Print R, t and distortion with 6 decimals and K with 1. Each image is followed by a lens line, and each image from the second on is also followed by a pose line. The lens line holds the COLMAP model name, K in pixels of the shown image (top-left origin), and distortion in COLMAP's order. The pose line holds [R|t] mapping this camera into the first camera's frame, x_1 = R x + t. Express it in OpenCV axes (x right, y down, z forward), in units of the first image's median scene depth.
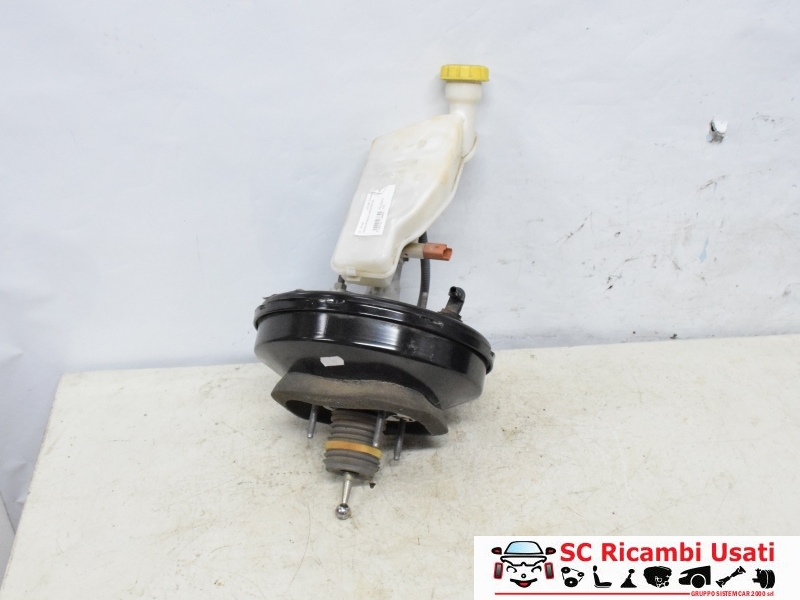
lens RADIAL K [[840.6, 0, 400.0], [0, 840.6, 300.0], [0, 0, 1]] dist [-0.081096, 0.021317]
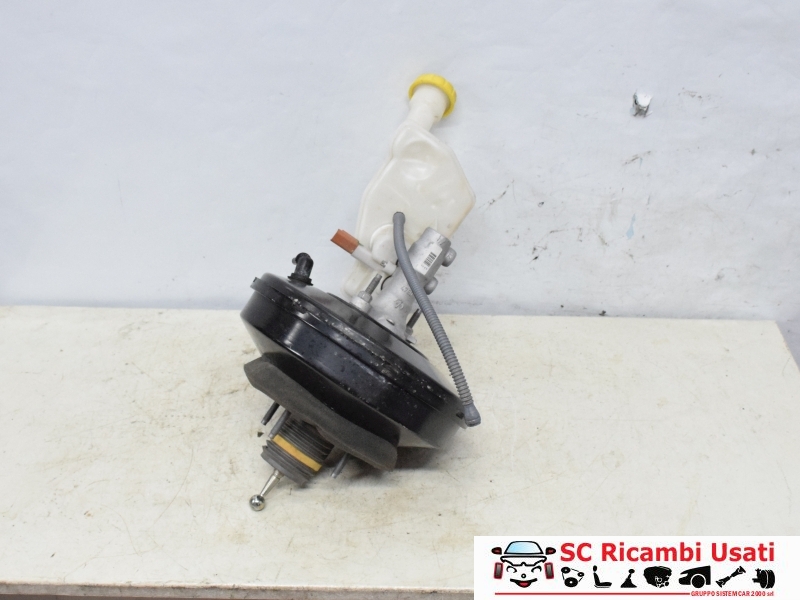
lens RADIAL K [[840.6, 0, 400.0], [0, 840.6, 300.0], [0, 0, 1]] dist [-0.081096, 0.021317]
pose [[0.996453, 0.070572, -0.045829, 0.149024], [-0.068714, 0.996796, 0.040933, 0.004765], [0.048571, -0.037639, 0.998110, -0.000305]]
